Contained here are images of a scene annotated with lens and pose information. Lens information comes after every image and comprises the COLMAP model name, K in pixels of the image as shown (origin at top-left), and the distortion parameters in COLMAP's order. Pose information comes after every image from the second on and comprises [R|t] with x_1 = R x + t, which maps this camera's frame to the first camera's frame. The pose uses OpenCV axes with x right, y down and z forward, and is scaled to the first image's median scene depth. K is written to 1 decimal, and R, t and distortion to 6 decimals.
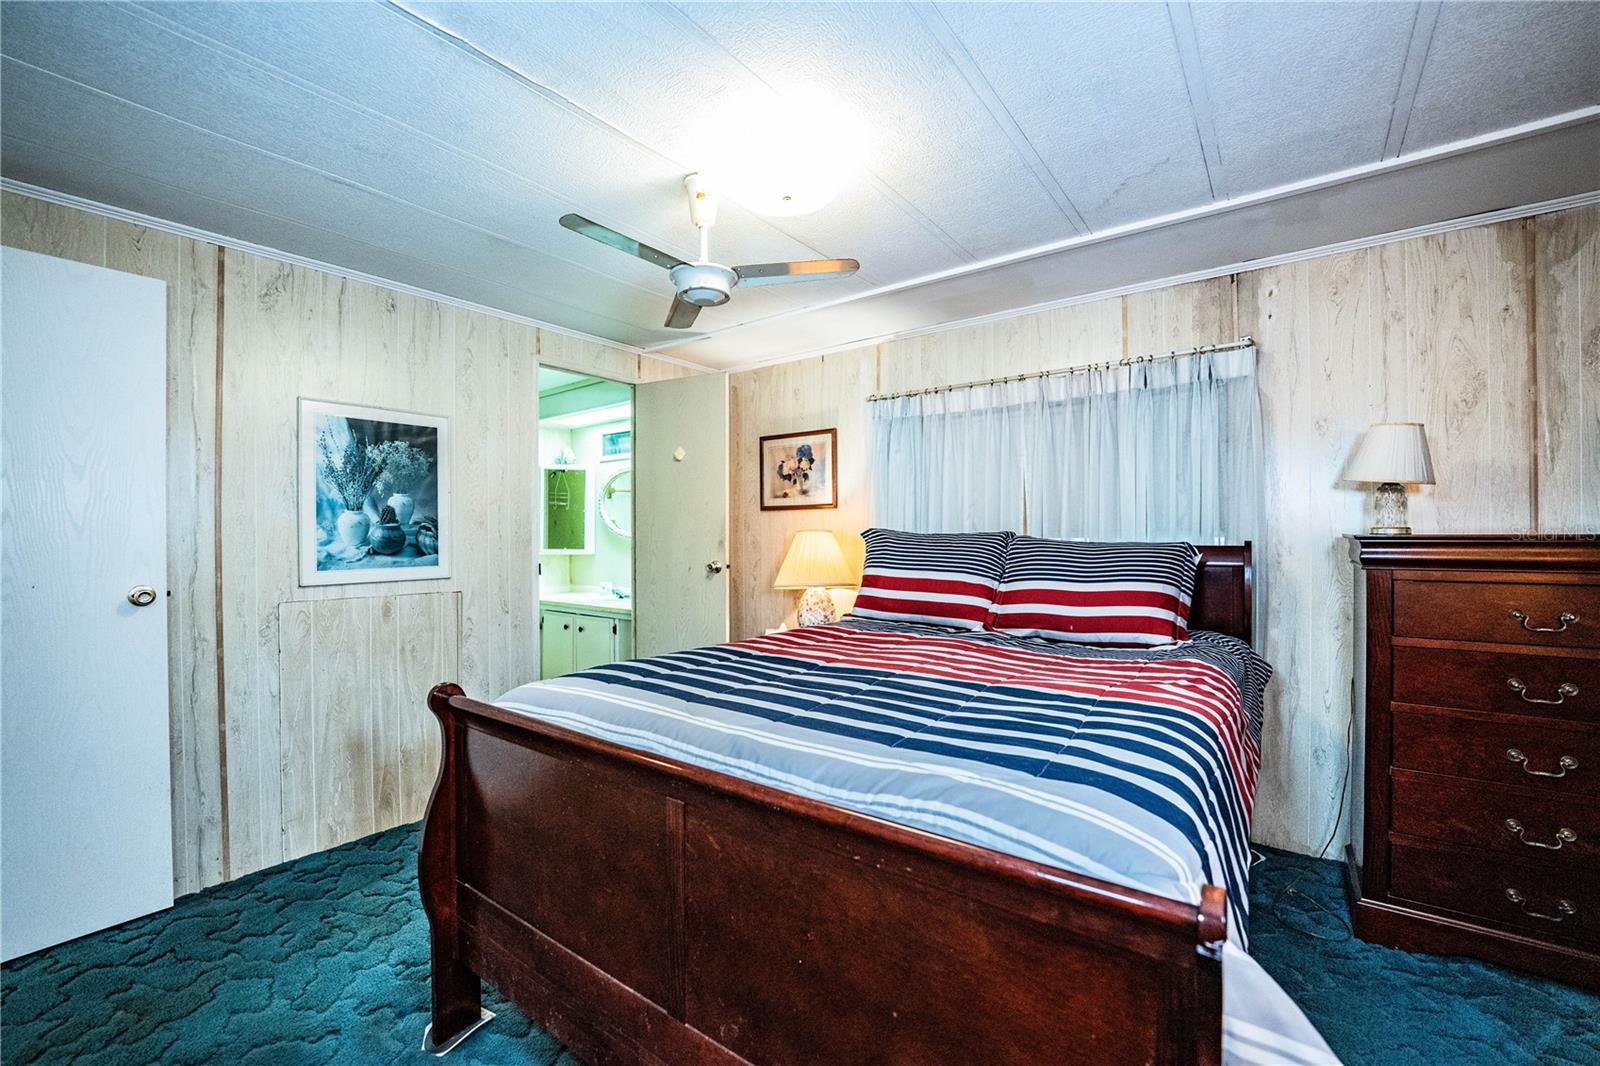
lens RADIAL K [[651.5, 0, 800.9], [0, 651.5, 537.4], [0, 0, 1]] dist [-0.028251, 0.003567]
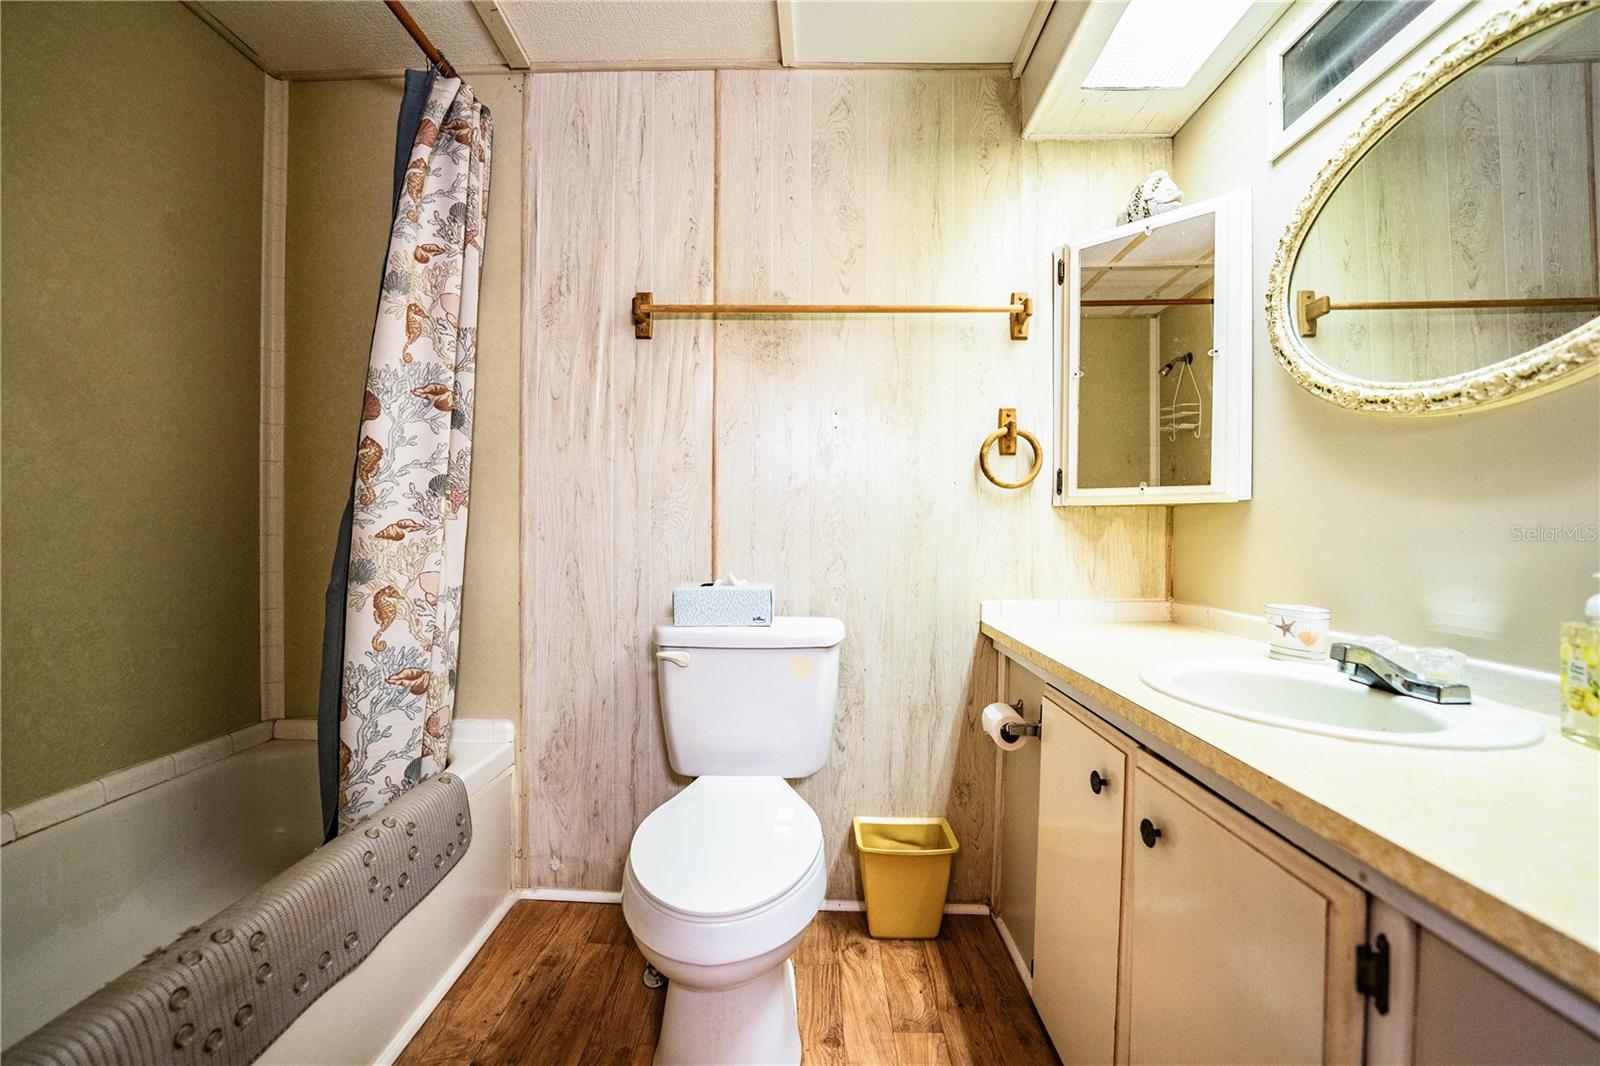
lens RADIAL K [[651.5, 0, 800.9], [0, 651.5, 537.4], [0, 0, 1]] dist [-0.028251, 0.003567]
pose [[0.585559, 0.002722, -0.810625, -0.207386], [0.000753, 0.999992, 0.003901, 0.041092], [0.810629, -0.002895, 0.585553, 0.684725]]
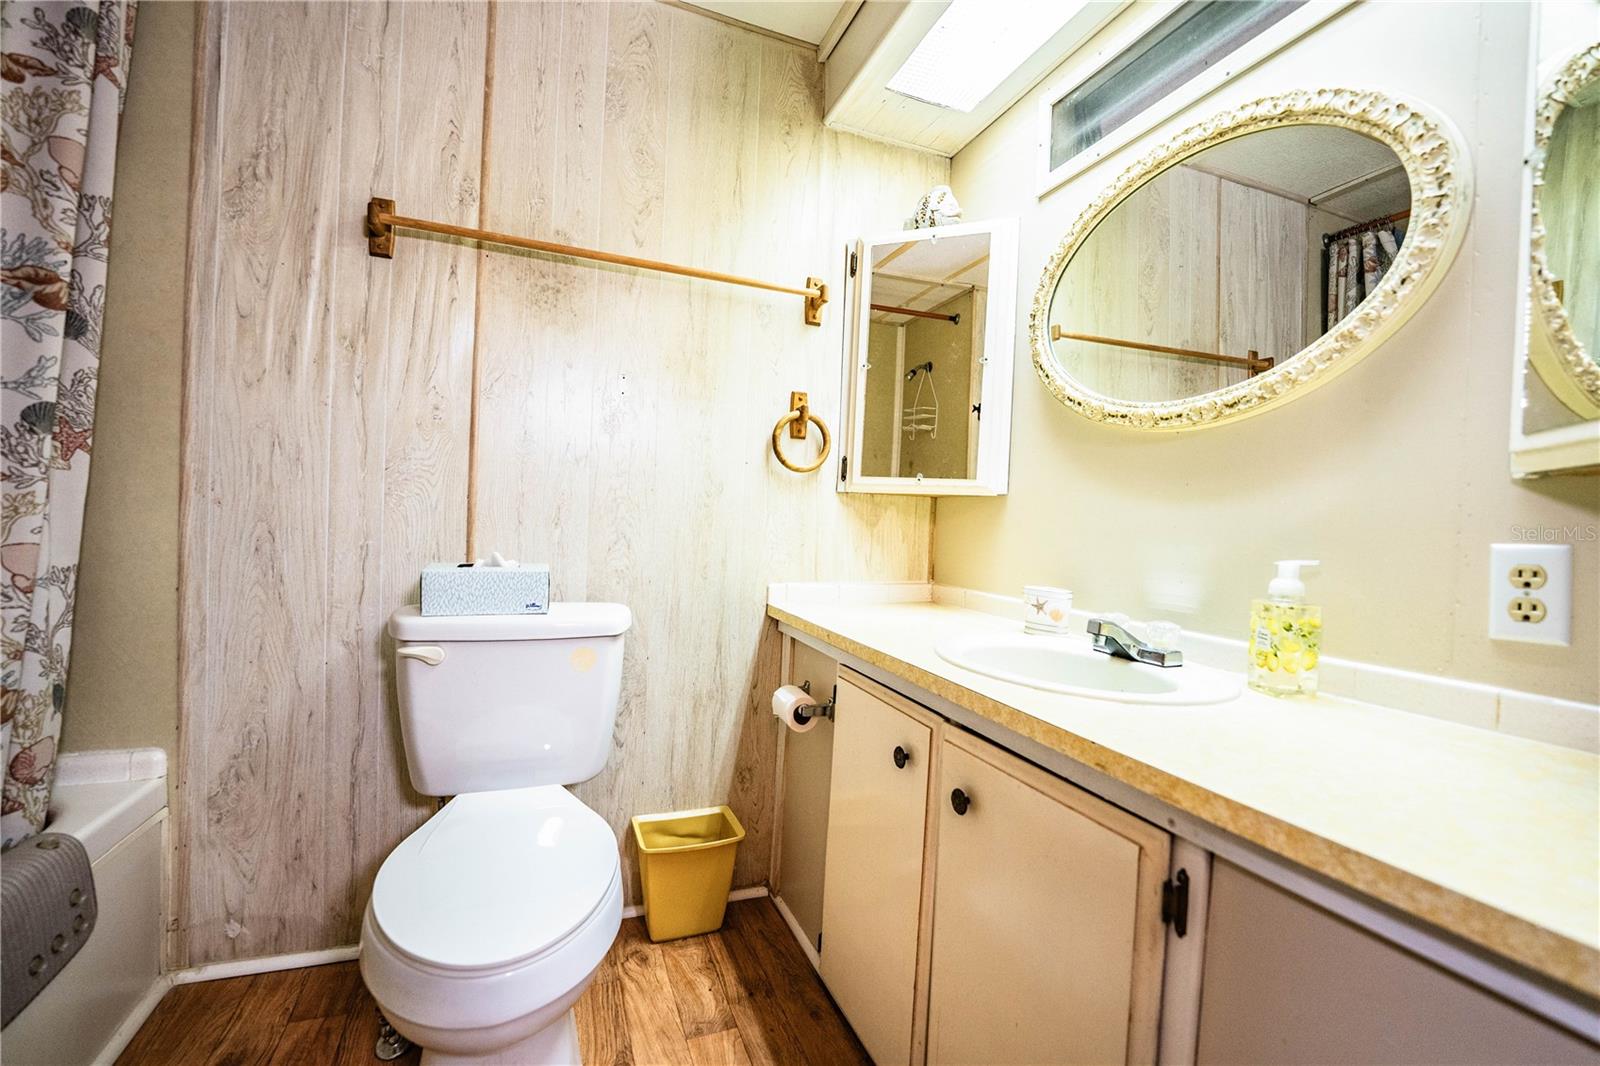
lens RADIAL K [[654.5, 0, 799.8], [0, 654.5, 535.8], [0, 0, 1]] dist [-0.030310, 0.004322]
pose [[0.851832, 0.040077, -0.522280, -0.237907], [-0.033997, 0.999197, 0.021224, 0.043080], [0.522711, -0.000323, 0.852510, 0.679393]]
